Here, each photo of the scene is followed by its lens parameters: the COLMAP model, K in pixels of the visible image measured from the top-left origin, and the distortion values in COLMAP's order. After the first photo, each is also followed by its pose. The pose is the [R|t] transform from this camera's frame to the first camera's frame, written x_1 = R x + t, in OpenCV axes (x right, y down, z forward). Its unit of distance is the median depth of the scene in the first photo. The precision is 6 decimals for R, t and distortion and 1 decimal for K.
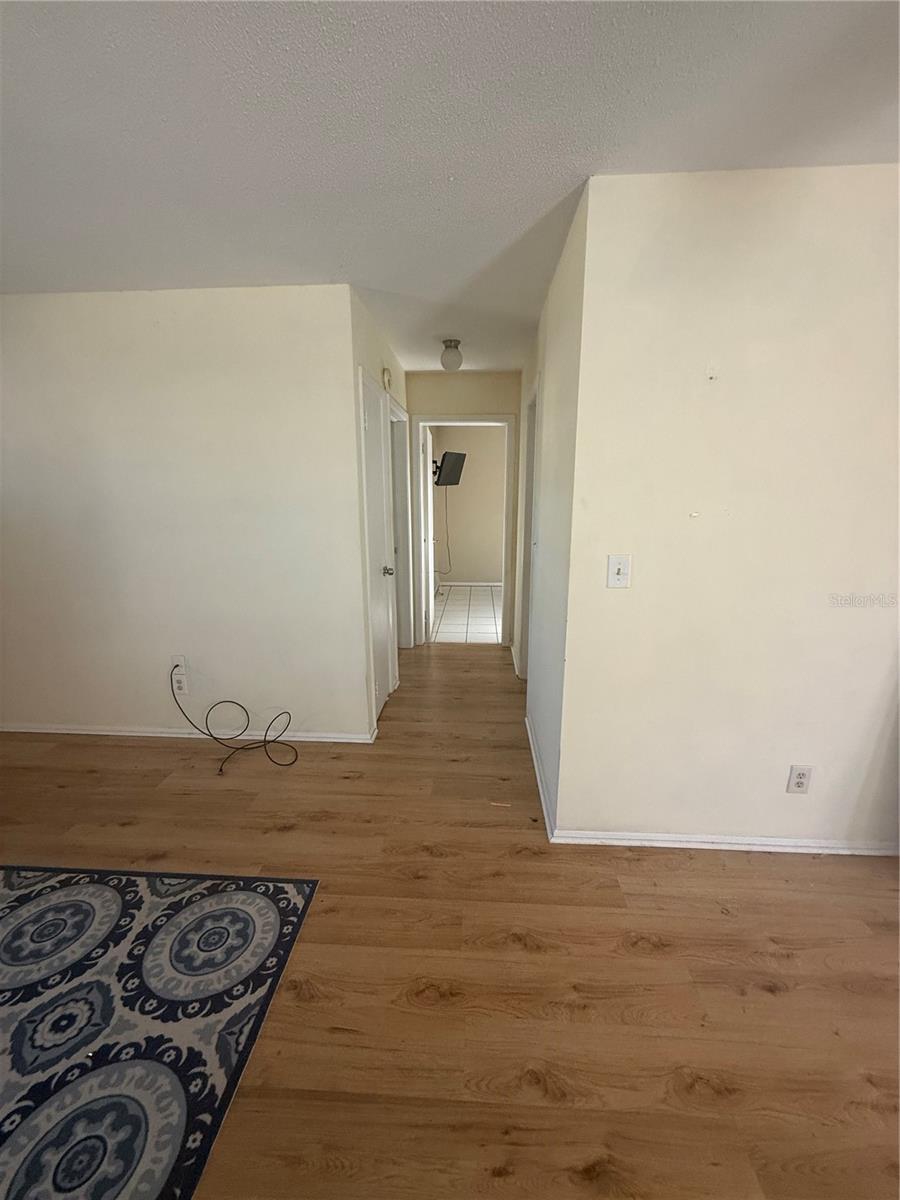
lens RADIAL K [[475.0, 0, 449.0], [0, 475.0, 600.0], [0, 0, 1]] dist [-0.001551, 0.000513]
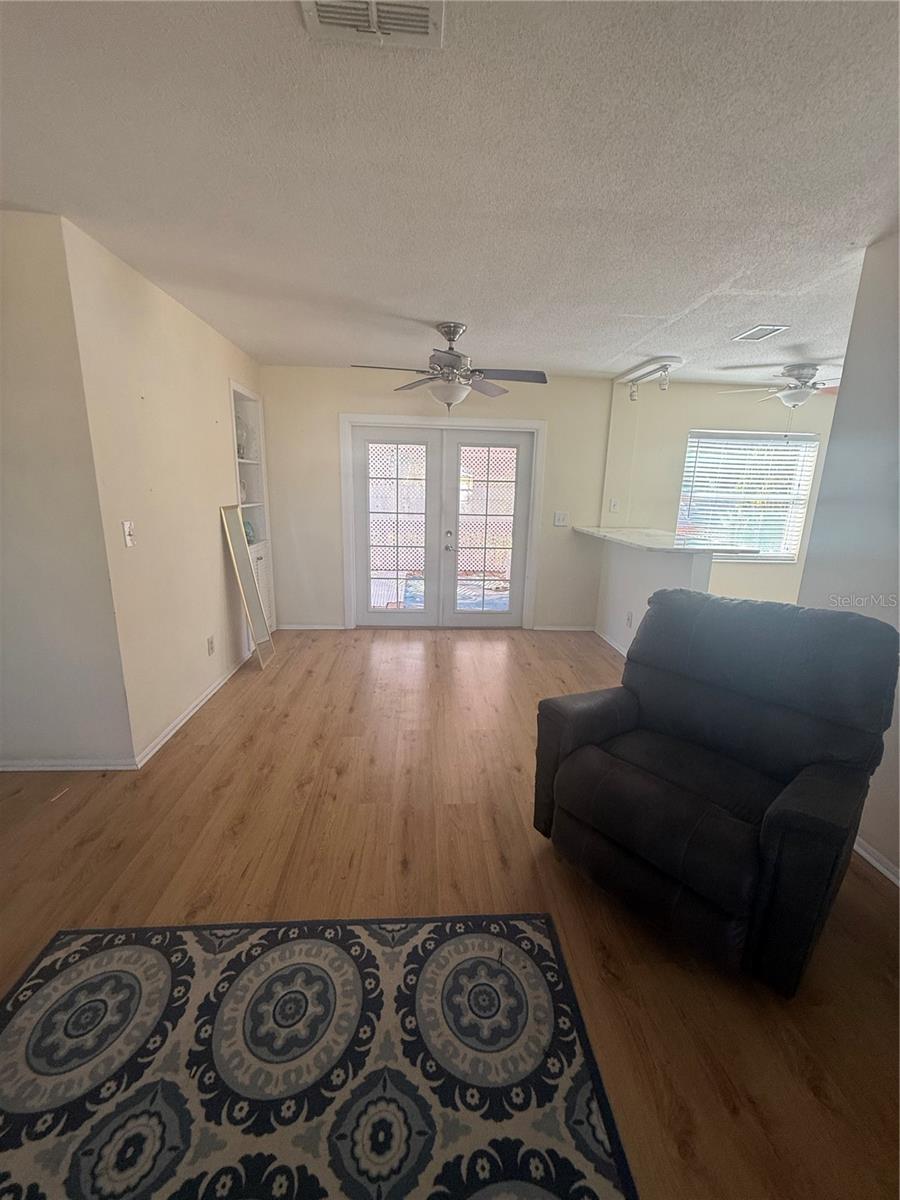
lens RADIAL K [[475.0, 0, 449.5], [0, 475.0, 593.9], [0, 0, 1]] dist [-0.001551, 0.000513]
pose [[-0.116484, -0.220752, 0.968349, -1.191648], [0.193529, 0.951253, 0.240134, -0.053924], [-0.974155, 0.215375, -0.068084, 0.289012]]
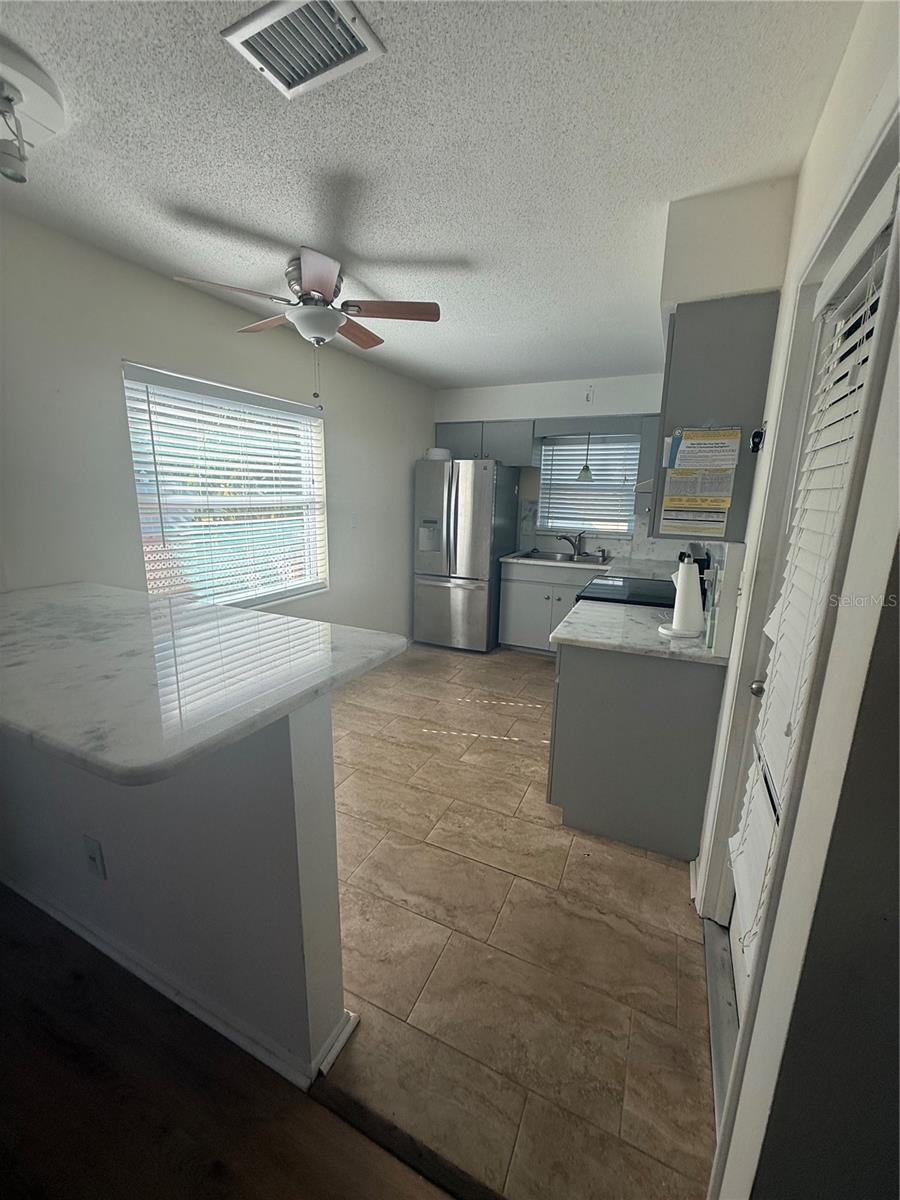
lens RADIAL K [[475.0, 0, 452.6], [0, 475.0, 599.1], [0, 0, 1]] dist [-0.001551, 0.000513]
pose [[-0.929062, -0.096214, 0.357193, 0.257663], [0.064149, 0.909051, 0.411717, 0.093646], [-0.364319, 0.405424, -0.838393, -0.501102]]
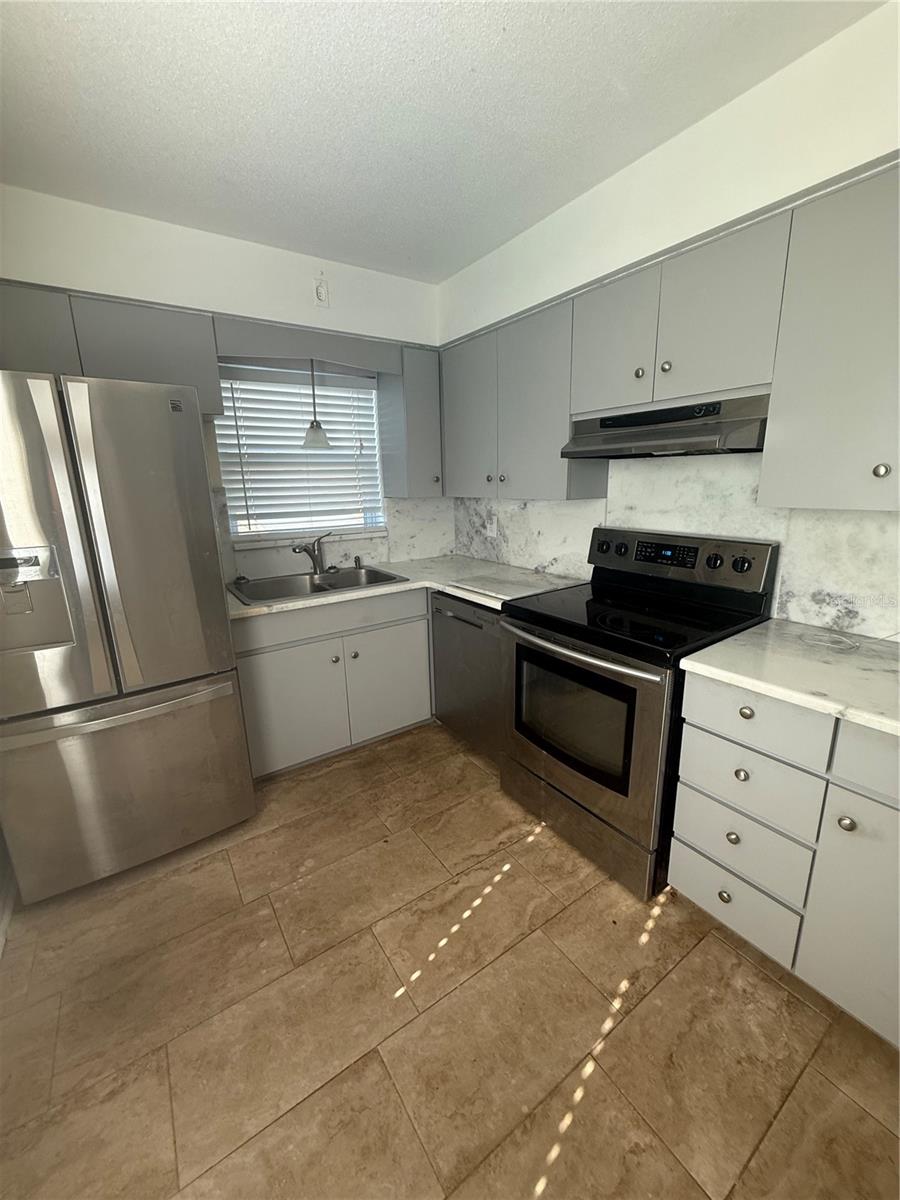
lens RADIAL K [[475.0, 0, 450.1], [0, 475.0, 597.4], [0, 0, 1]] dist [-0.001551, 0.000513]
pose [[-0.791349, 0.167780, -0.587891, 1.273509], [-0.109576, 0.907109, 0.406381, 0.410742], [0.601465, 0.386008, -0.699455, -1.775218]]
